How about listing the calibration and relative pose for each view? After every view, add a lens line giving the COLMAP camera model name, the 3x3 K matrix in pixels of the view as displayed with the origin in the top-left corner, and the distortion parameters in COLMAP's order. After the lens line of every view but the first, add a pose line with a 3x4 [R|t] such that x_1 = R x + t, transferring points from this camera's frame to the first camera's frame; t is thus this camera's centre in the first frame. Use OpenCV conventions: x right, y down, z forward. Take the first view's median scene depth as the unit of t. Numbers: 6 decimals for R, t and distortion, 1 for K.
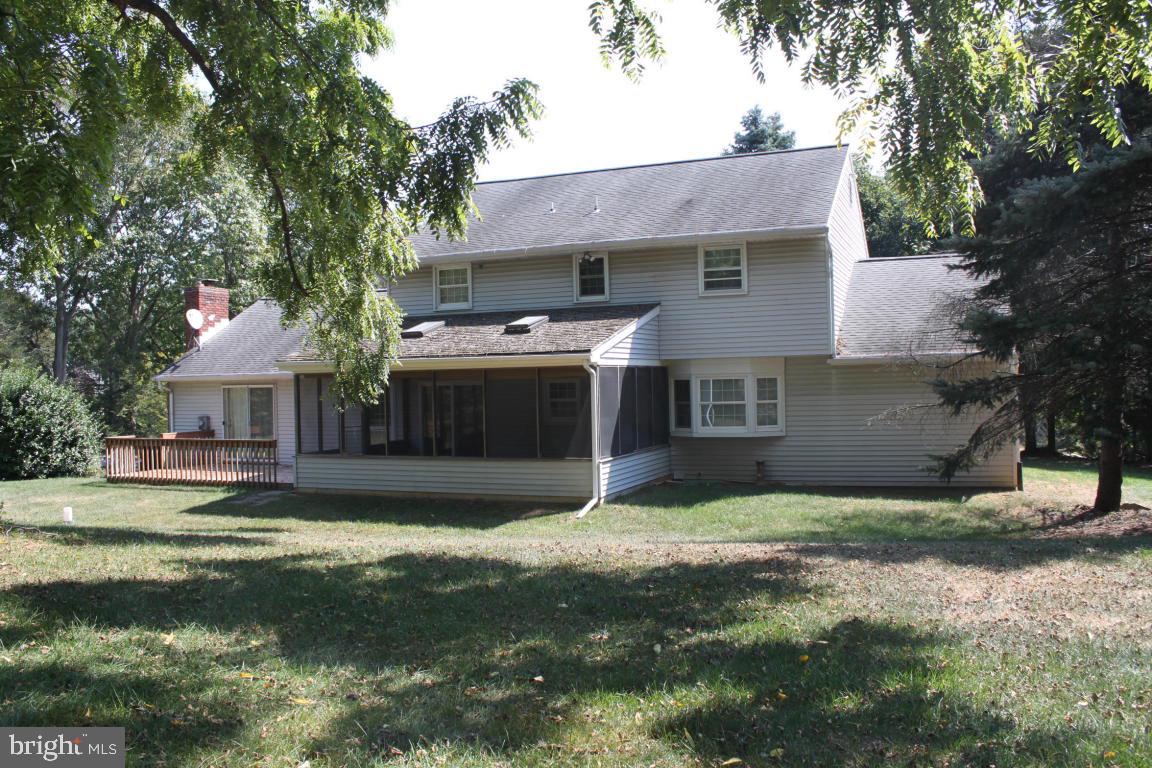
lens RADIAL K [[962.3, 0, 575.3], [0, 962.3, 384.2], [0, 0, 1]] dist [-0.086222, 0.004960]
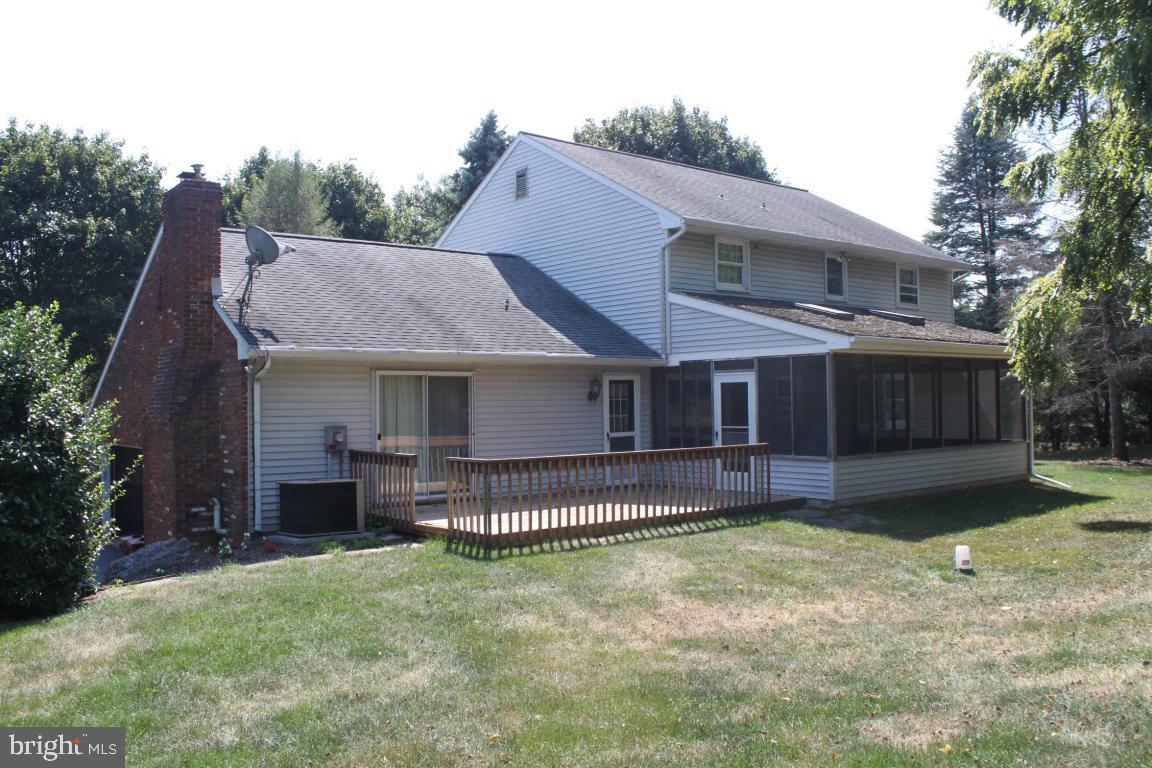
lens RADIAL K [[962.3, 0, 573.5], [0, 962.3, 384.1], [0, 0, 1]] dist [-0.086222, 0.004960]
pose [[0.474064, 0.030971, 0.879945, -1.026301], [0.007939, 0.999190, -0.039445, 0.041277], [-0.880454, 0.025685, 0.473434, 0.782700]]
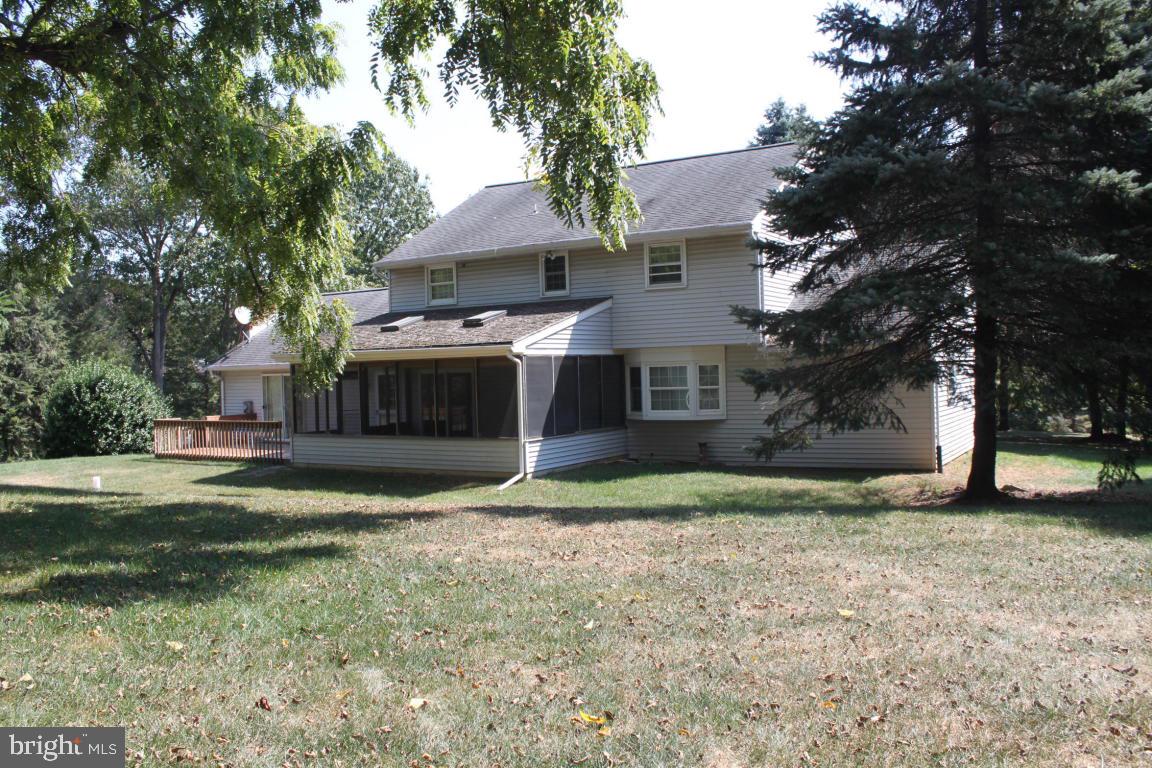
lens RADIAL K [[962.3, 0, 573.6], [0, 962.3, 381.7], [0, 0, 1]] dist [-0.086222, 0.004960]
pose [[0.988708, -0.003424, -0.149815, 0.205412], [0.005365, 0.999907, 0.012555, -0.002102], [0.149758, -0.013217, 0.988634, -0.082978]]
